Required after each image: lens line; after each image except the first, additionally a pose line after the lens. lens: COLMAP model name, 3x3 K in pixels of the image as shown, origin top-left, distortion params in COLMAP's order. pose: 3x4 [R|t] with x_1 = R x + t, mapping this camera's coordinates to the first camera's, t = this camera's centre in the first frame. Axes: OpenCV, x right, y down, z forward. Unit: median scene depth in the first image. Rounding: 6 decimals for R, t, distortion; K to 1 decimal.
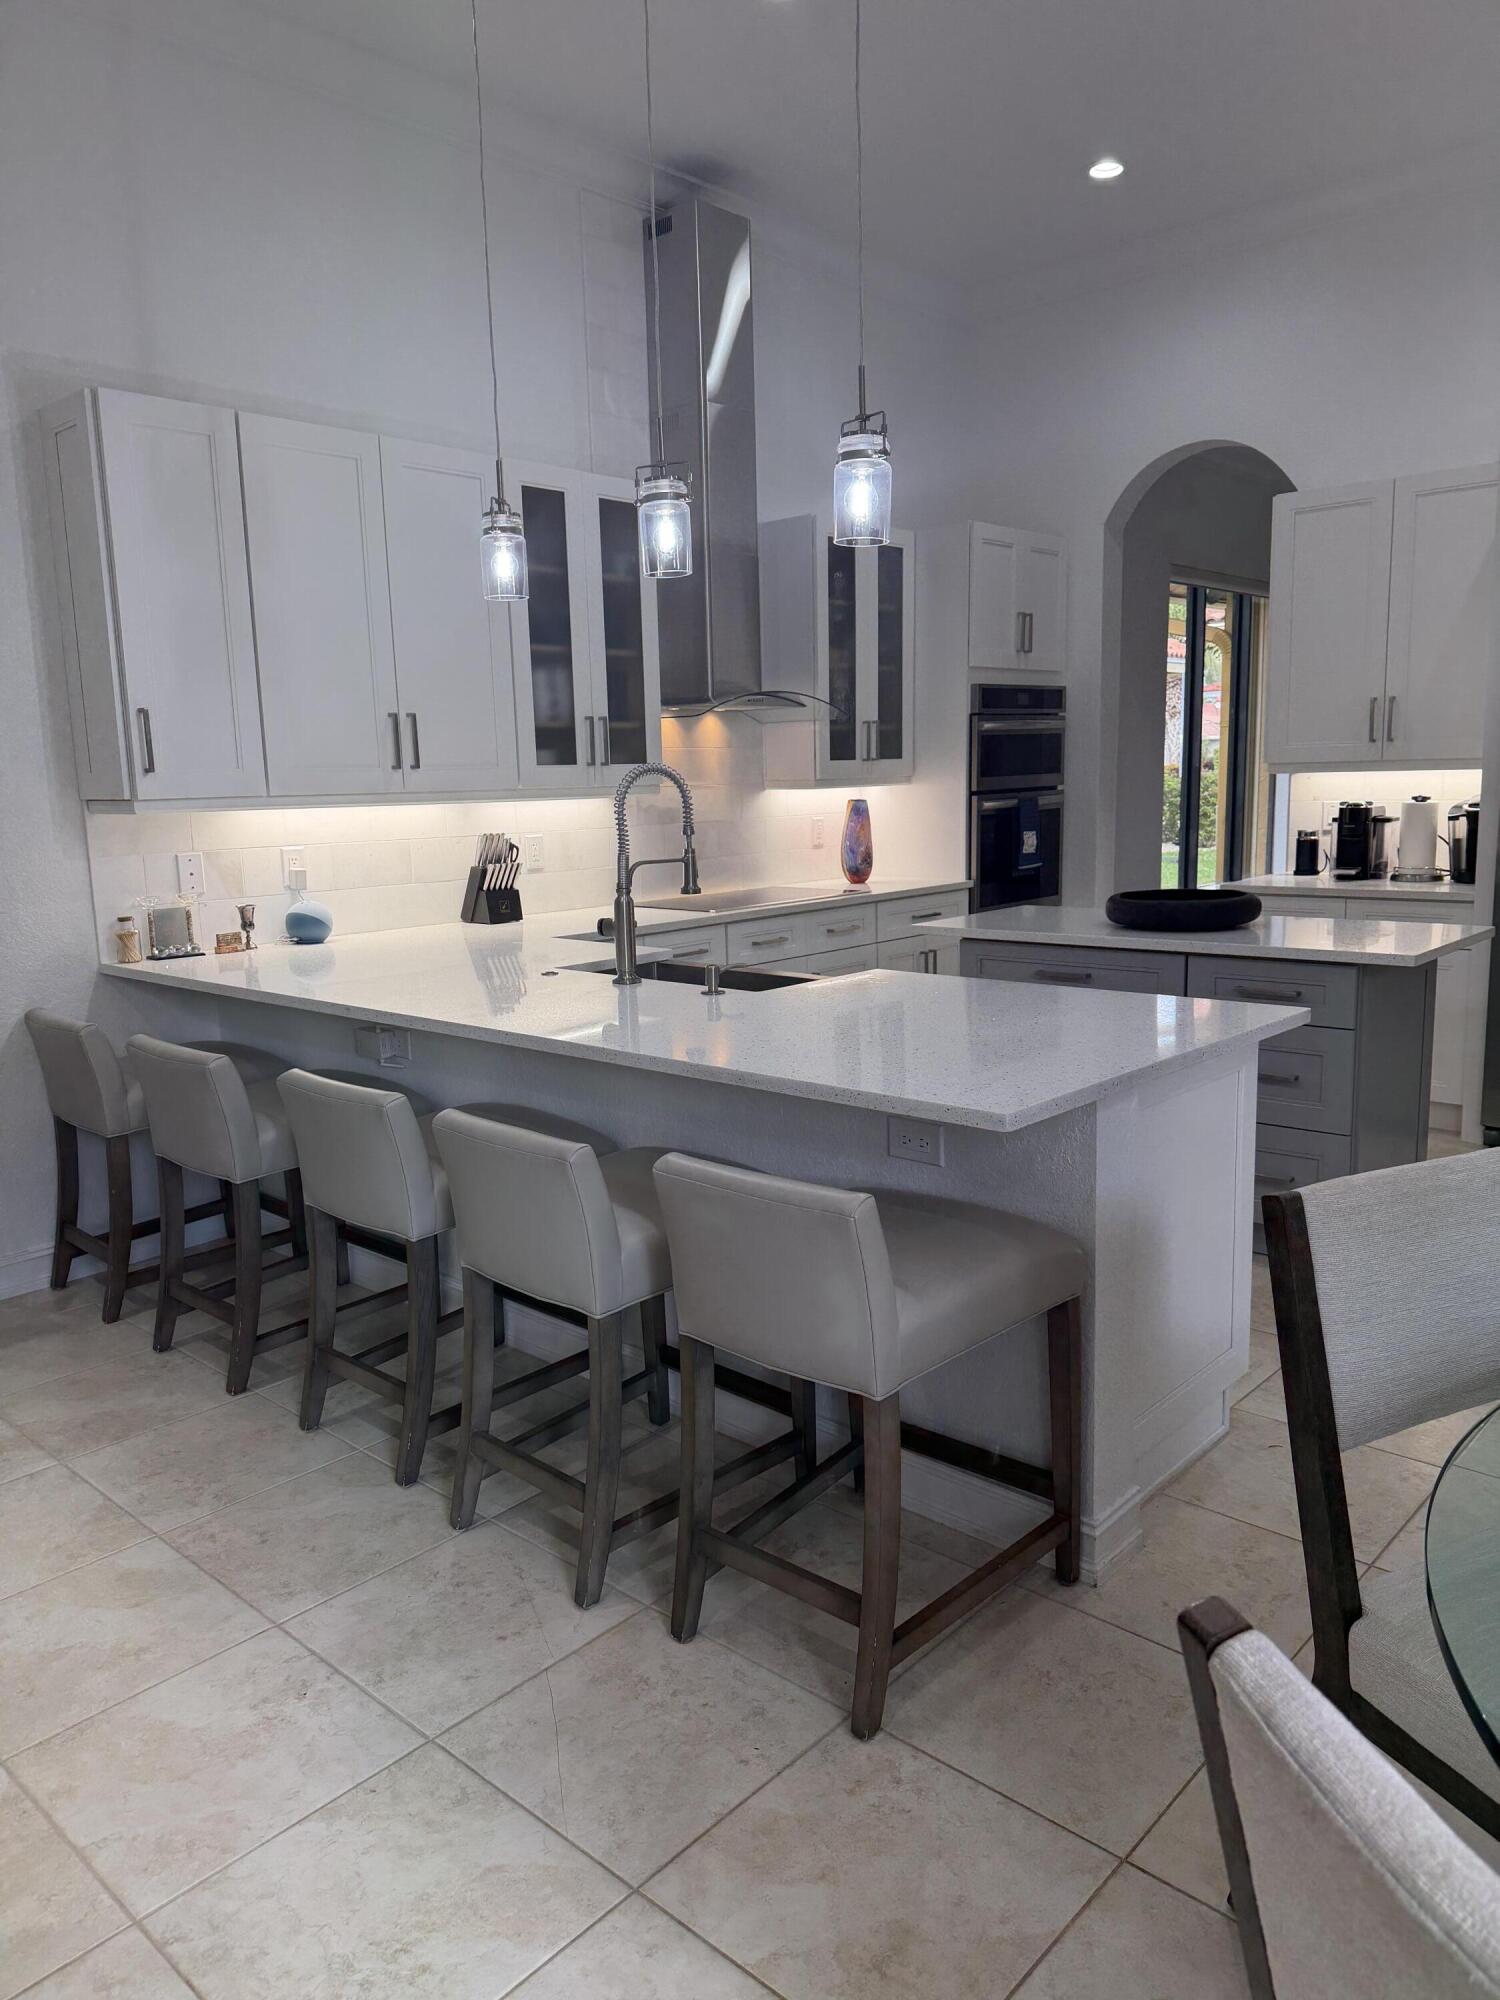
lens RADIAL K [[1415.4, 0, 750.0], [0, 1415.4, 997.1], [0, 0, 1]] dist [0.070199, -0.076688]
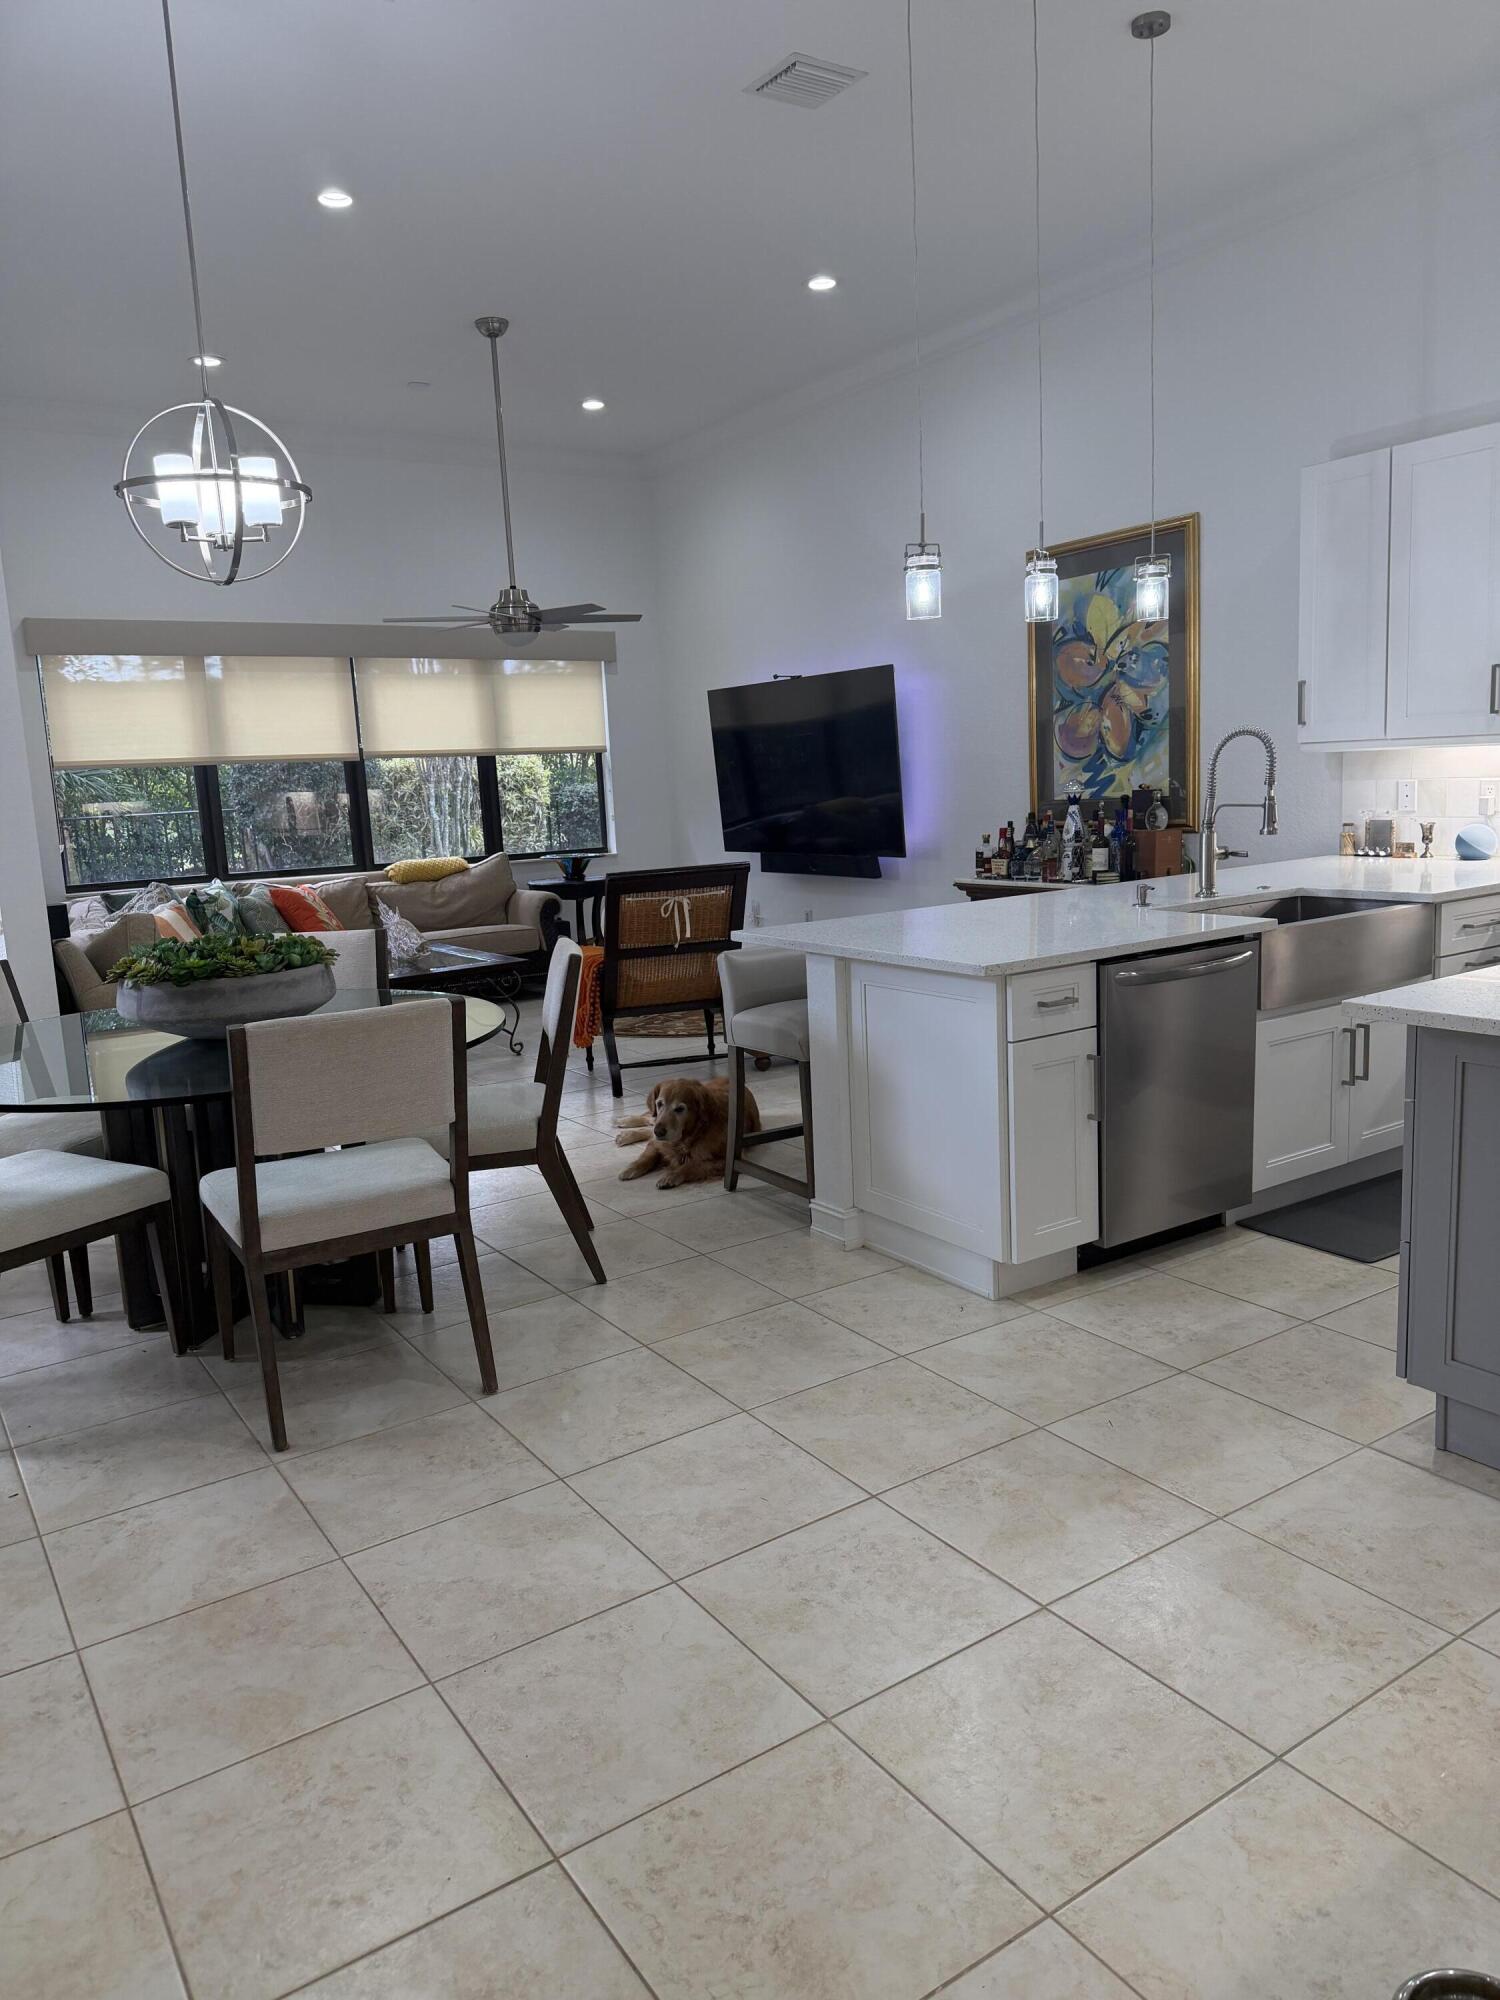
lens RADIAL K [[1415.4, 0, 737.4], [0, 1415.4, 997.2], [0, 0, 1]] dist [0.070199, -0.076688]
pose [[-0.255325, 0.191314, -0.947738, 1.019781], [-0.098756, 0.969941, 0.222401, -0.133822], [0.961798, 0.150379, -0.228757, 0.702648]]
